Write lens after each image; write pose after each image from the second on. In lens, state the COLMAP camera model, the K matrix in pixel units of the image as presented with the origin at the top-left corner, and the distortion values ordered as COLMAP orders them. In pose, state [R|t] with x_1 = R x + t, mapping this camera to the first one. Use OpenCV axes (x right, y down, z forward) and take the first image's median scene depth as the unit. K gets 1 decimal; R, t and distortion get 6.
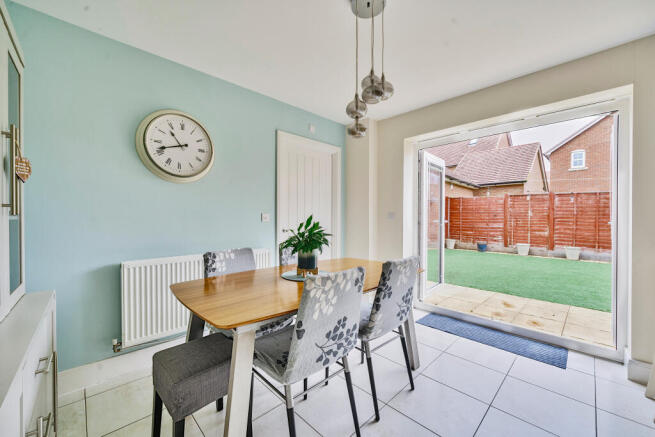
lens RADIAL K [[258.1, 0, 327.5], [0, 258.1, 218.5], [0, 0, 1]] dist [-0.000685, -0.000069]
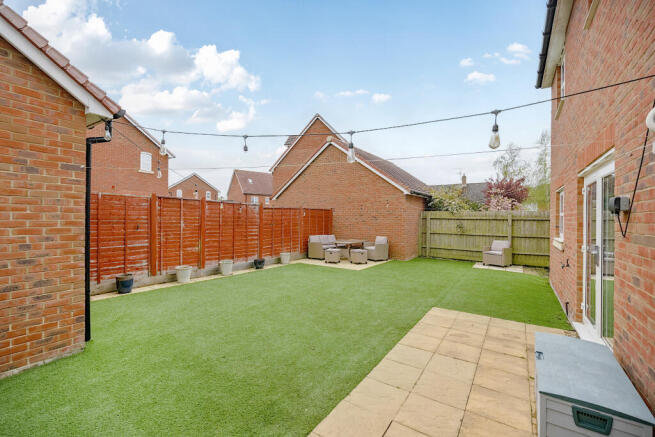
lens RADIAL K [[290.2, 0, 327.5], [0, 290.2, 218.5], [0, 0, 1]] dist [0.001032, 0.000072]
pose [[-0.229125, -0.012240, 0.973320, -0.118167], [-0.014808, 0.999849, 0.009087, -0.046443], [-0.973284, -0.012331, -0.229272, 0.741601]]
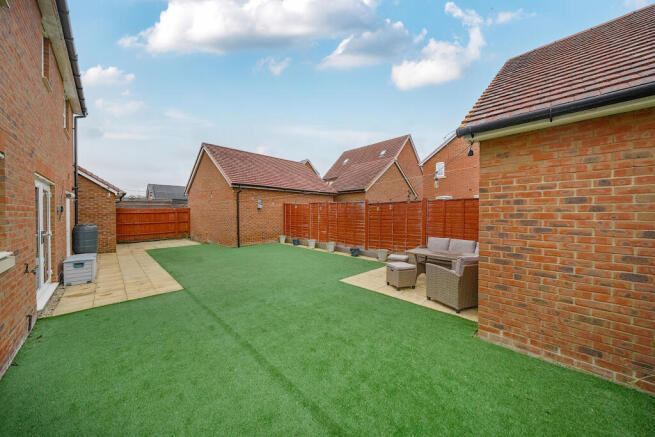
lens RADIAL K [[224.7, 0, 327.5], [0, 224.7, 218.5], [0, 0, 1]] dist [0.000464, 0.000104]
pose [[0.999980, -0.003133, 0.005578, 0.777583], [0.003009, 0.999751, 0.022090, -0.035510], [-0.005646, -0.022072, 0.999740, -0.168669]]
